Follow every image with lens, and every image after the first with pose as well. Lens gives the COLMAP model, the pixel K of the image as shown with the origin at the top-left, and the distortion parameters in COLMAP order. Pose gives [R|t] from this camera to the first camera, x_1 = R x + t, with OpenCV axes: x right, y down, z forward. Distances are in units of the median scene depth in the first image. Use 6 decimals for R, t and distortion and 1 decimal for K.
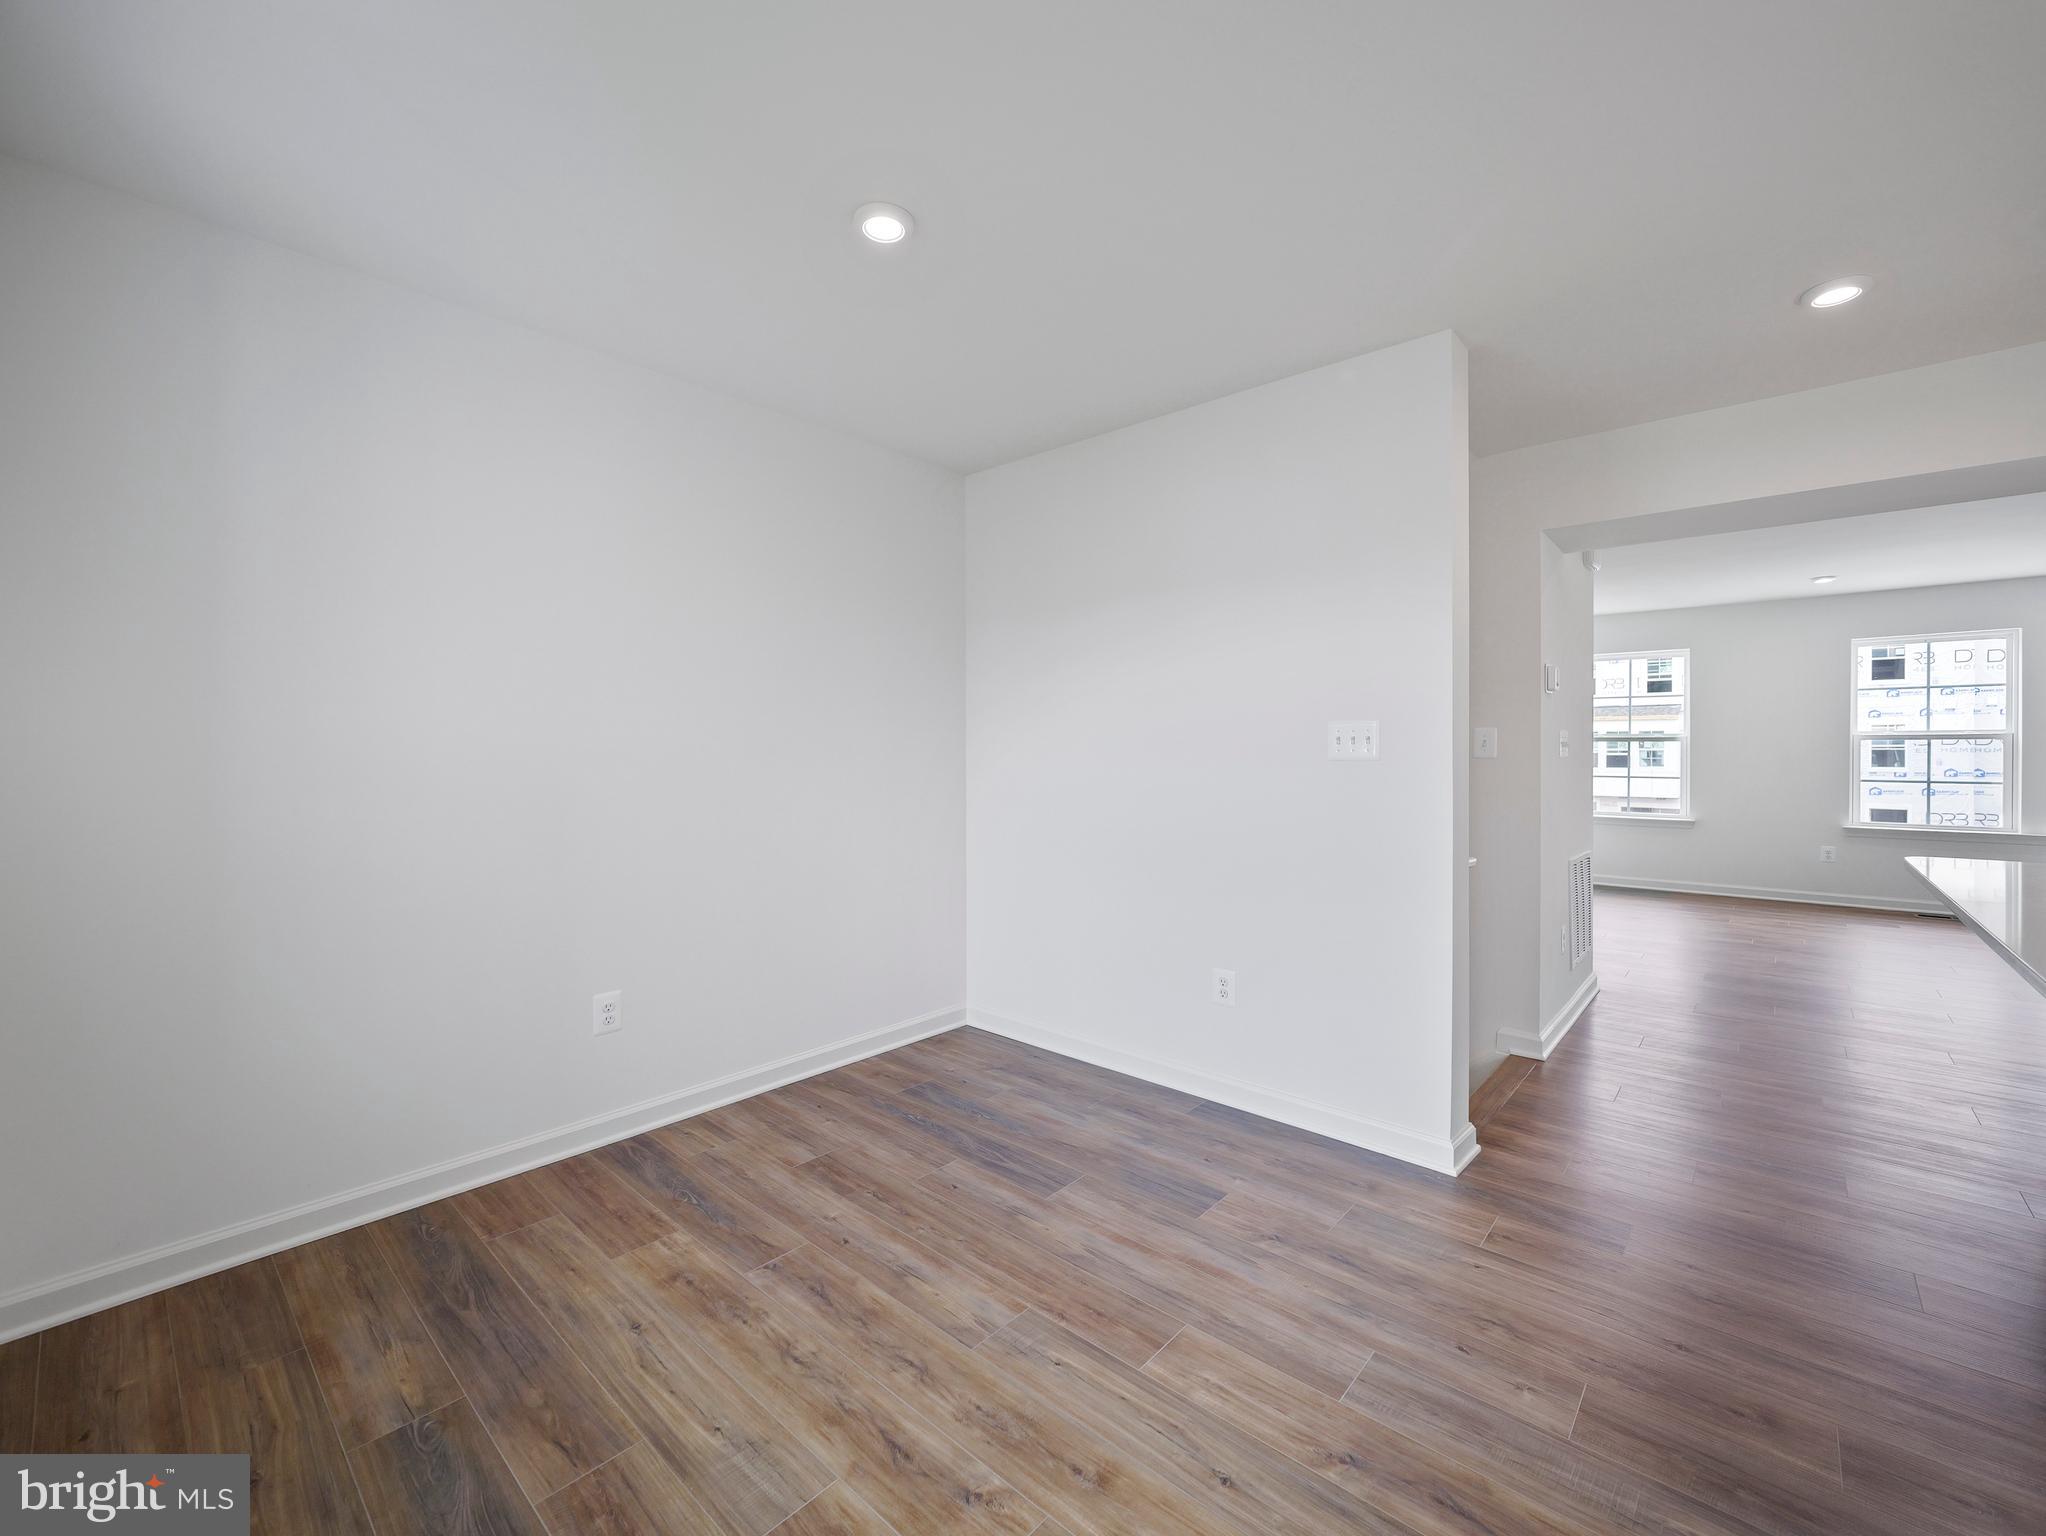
lens RADIAL K [[874.1, 0, 1016.6], [0, 874.1, 757.5], [0, 0, 1]] dist [-0.015895, 0.004499]
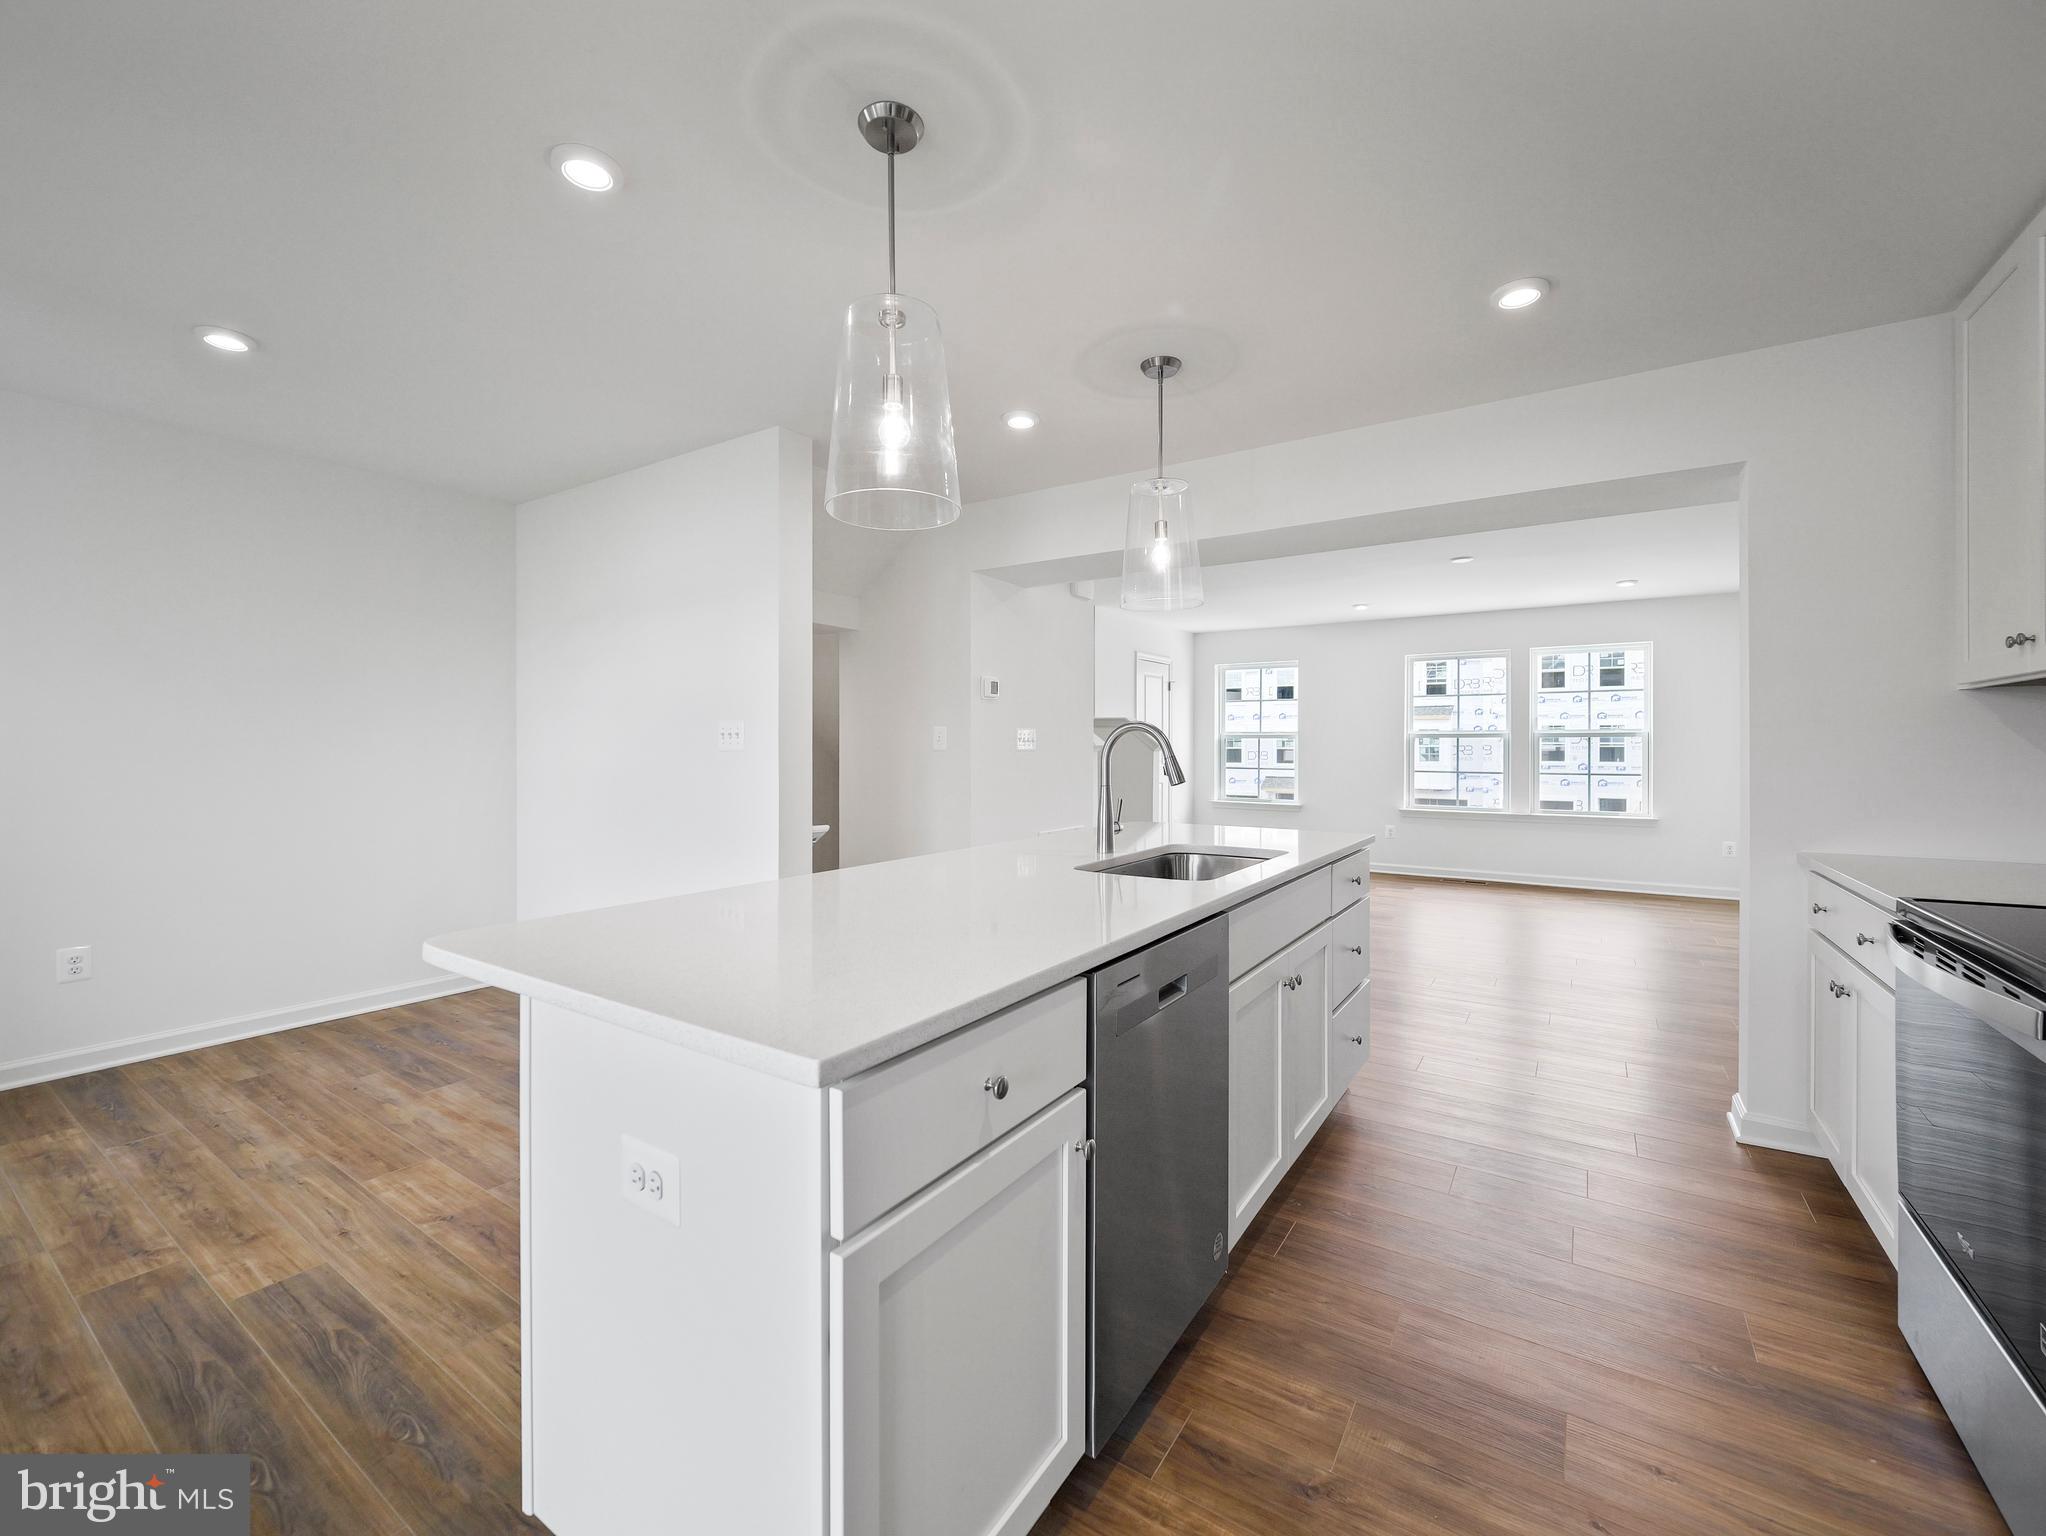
lens RADIAL K [[874.1, 0, 1016.6], [0, 874.1, 757.5], [0, 0, 1]] dist [-0.015895, 0.004499]
pose [[0.989449, 0.001840, 0.144870, 0.631880], [-0.002745, 0.999978, 0.006047, 0.002768], [-0.144855, -0.006381, 0.989432, -0.342622]]
